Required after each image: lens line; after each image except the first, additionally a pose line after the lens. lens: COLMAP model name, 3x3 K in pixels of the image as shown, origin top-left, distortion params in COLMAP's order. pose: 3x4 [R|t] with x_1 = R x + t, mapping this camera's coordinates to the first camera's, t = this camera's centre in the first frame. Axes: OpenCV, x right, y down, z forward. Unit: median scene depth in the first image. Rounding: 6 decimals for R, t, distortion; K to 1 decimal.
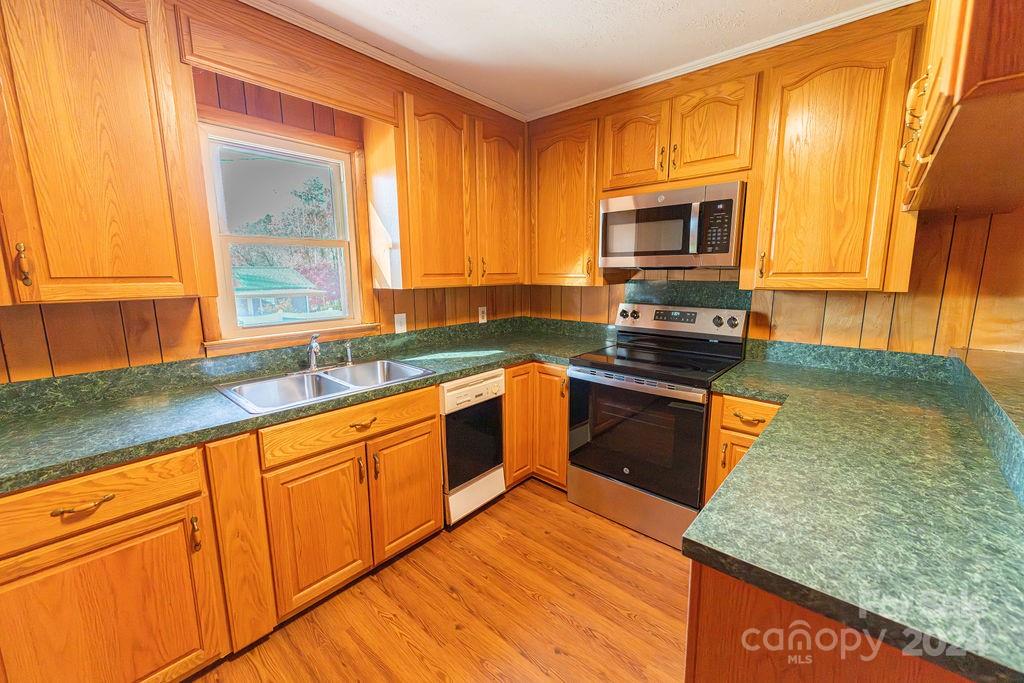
lens RADIAL K [[408.2, 0, 512.0], [0, 408.2, 341.5], [0, 0, 1]] dist [0.002039, 0.000088]
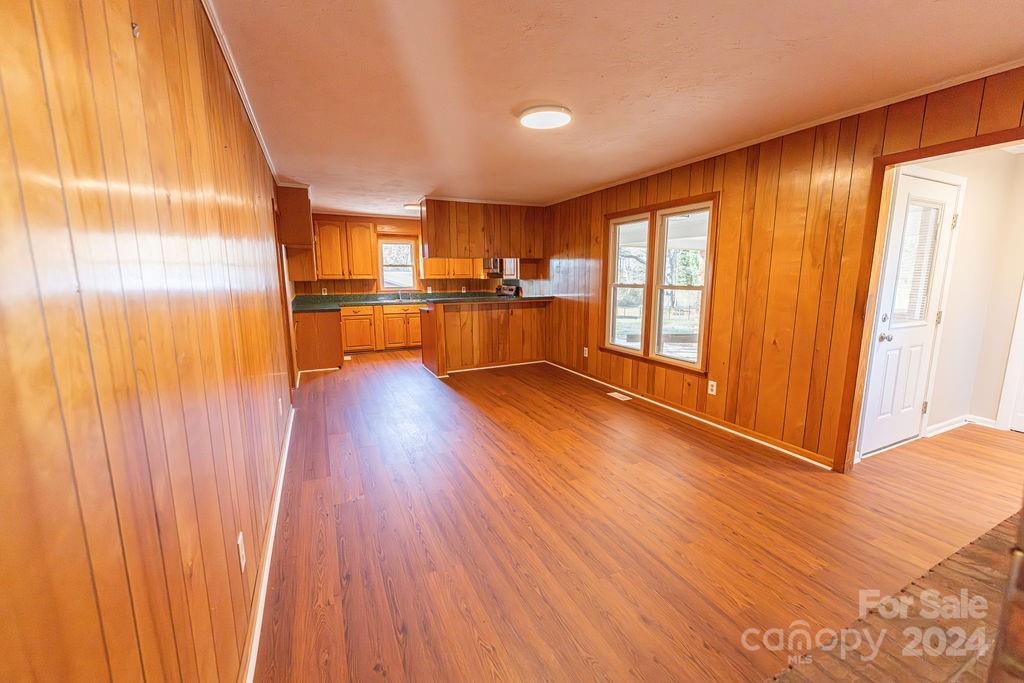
lens RADIAL K [[408.2, 0, 512.0], [0, 408.2, 341.5], [0, 0, 1]] dist [0.002039, 0.000088]
pose [[0.924010, 0.070830, -0.375751, 2.220022], [-0.070329, 0.997410, 0.015070, 0.378402], [0.375845, 0.012502, 0.926598, -2.449380]]
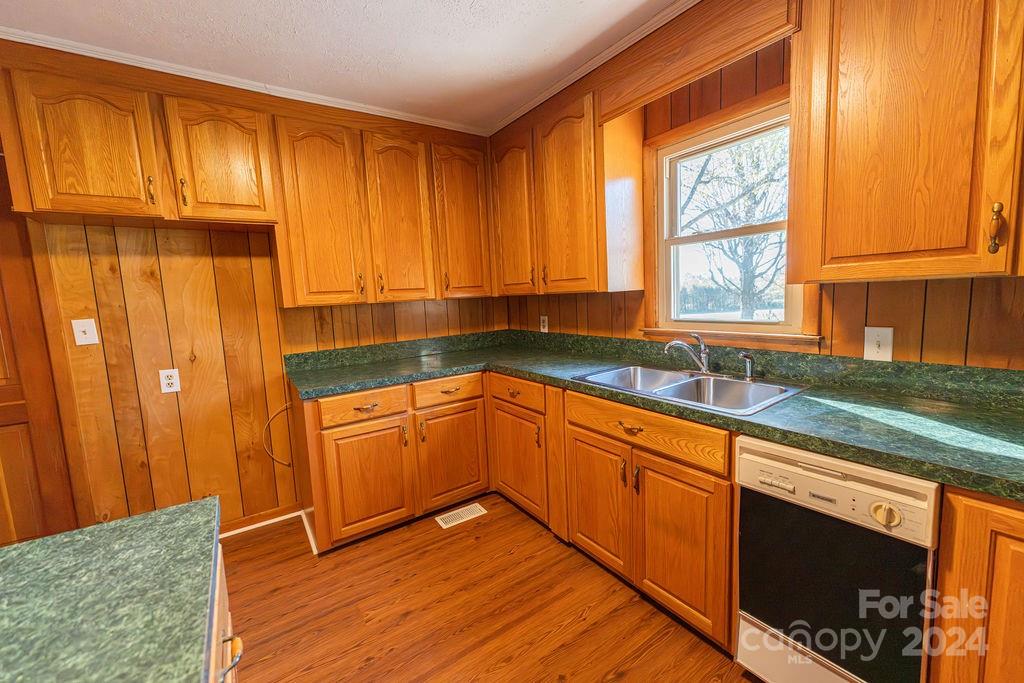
lens RADIAL K [[408.2, 0, 512.0], [0, 408.2, 341.5], [0, 0, 1]] dist [0.002039, 0.000088]
pose [[-0.235470, 0.126223, -0.963650, 0.576728], [-0.122735, 0.979730, 0.158320, -0.108073], [0.964101, 0.155553, -0.215205, 0.890972]]
